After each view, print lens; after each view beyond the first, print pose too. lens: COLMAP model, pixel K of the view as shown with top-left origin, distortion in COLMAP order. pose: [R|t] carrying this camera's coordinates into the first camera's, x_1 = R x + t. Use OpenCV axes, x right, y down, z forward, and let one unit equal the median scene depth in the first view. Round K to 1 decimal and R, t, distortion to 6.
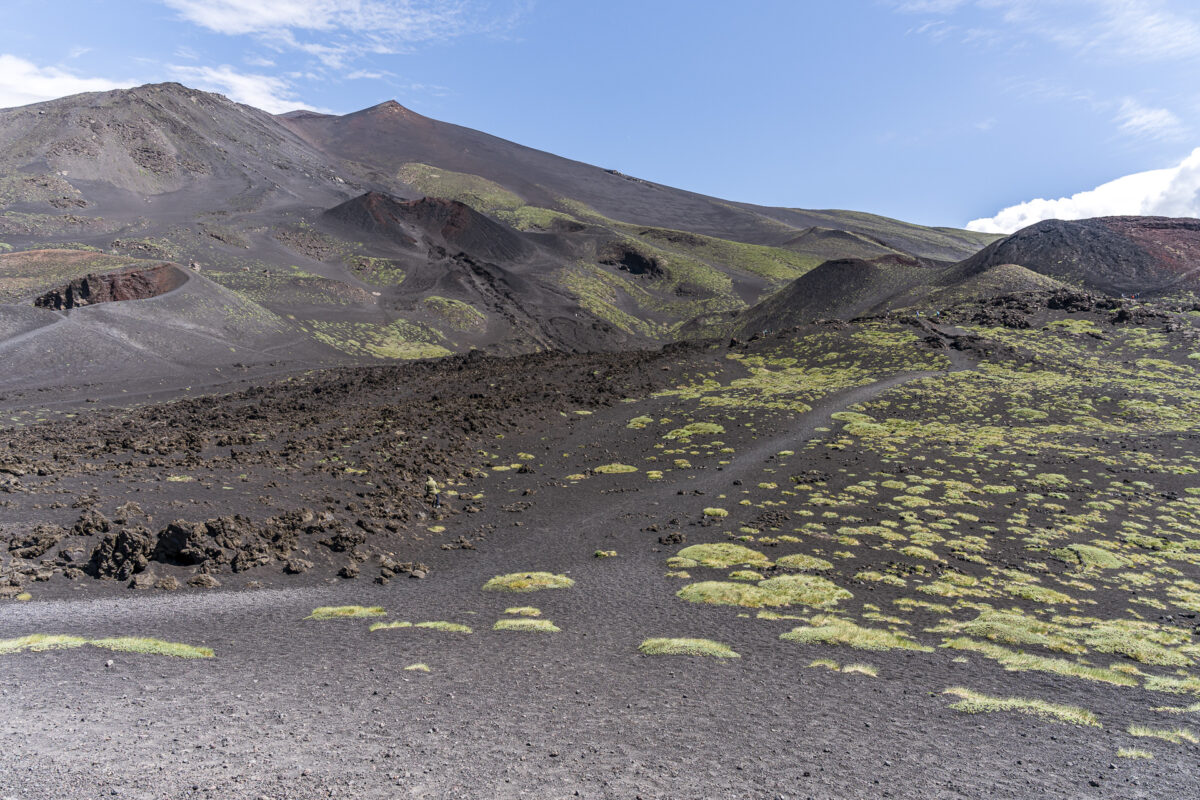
lens RADIAL K [[808.1, 0, 600.0], [0, 808.1, 400.0], [0, 0, 1]] dist [-0.006165, 0.000348]
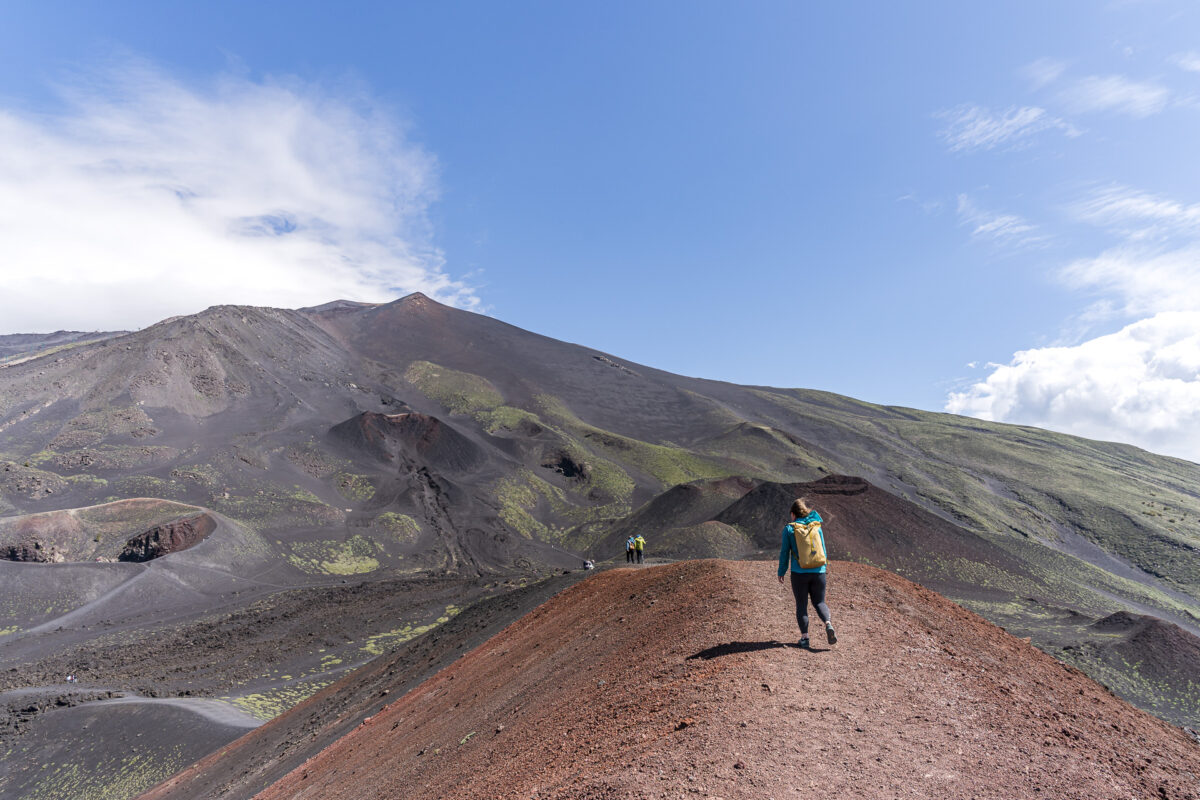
lens RADIAL K [[808.1, 0, 600.0], [0, 808.1, 400.0], [0, 0, 1]] dist [-0.006165, 0.000348]
pose [[0.999079, 0.005507, -0.042551, 0.164464], [-0.012888, 0.984449, -0.175197, -0.056746], [0.040924, 0.175584, 0.983613, -0.305804]]
